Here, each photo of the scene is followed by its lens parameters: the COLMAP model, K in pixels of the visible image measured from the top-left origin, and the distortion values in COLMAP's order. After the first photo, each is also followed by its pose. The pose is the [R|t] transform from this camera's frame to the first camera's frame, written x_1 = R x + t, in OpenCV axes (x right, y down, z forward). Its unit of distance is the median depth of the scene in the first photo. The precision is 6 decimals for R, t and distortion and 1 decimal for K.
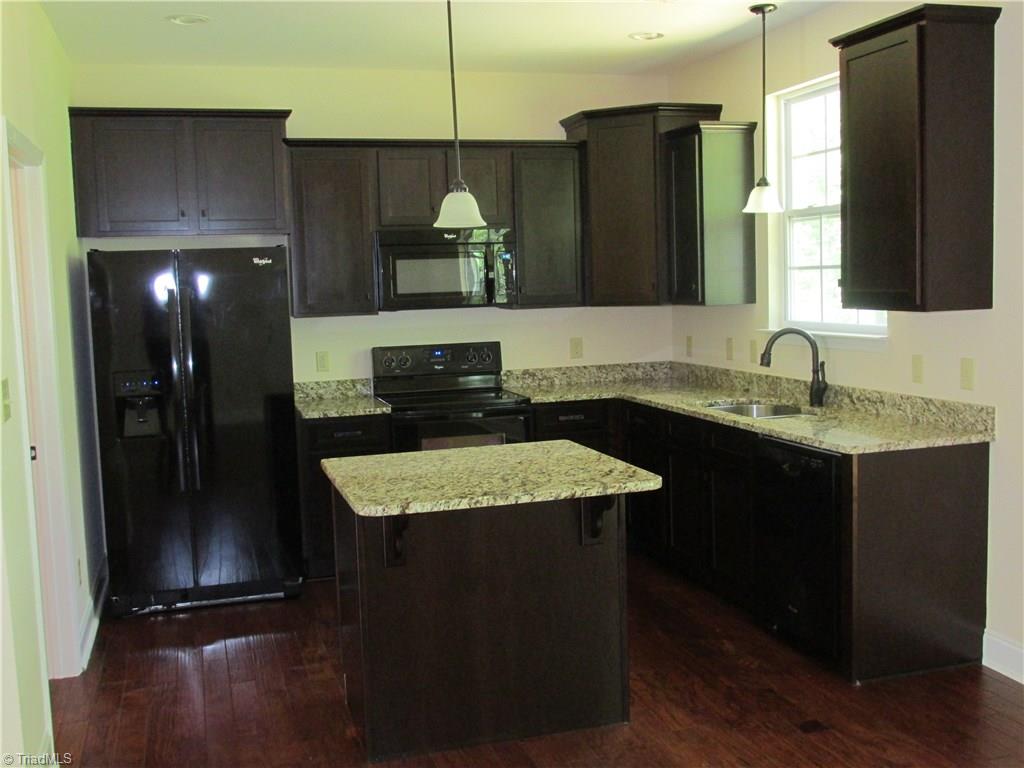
lens RADIAL K [[1080.1, 0, 512.6], [0, 1080.1, 386.2], [0, 0, 1]] dist [-0.029511, 0.000000]
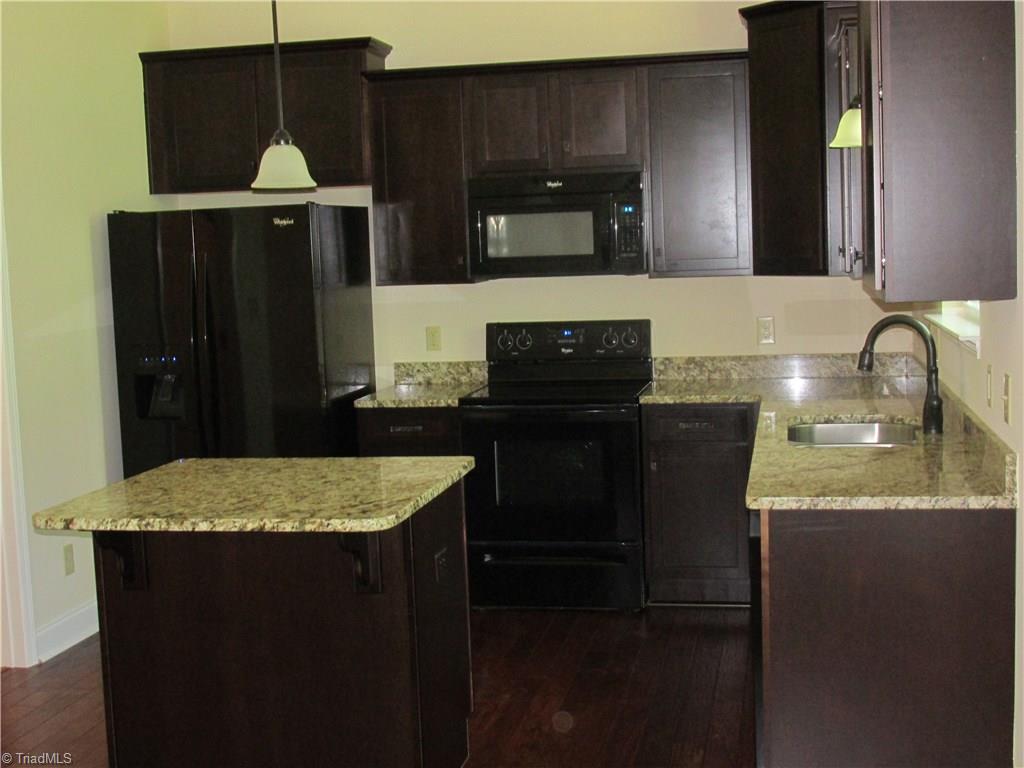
lens RADIAL K [[1373.7, 0, 512.1], [0, 1373.7, 381.2], [0, 0, 1]] dist [-0.043789, 0.000000]
pose [[0.881064, 0.047442, -0.470612, 0.402296], [-0.037768, 0.998837, 0.029984, -0.026038], [0.471487, -0.008644, 0.881831, 0.112597]]
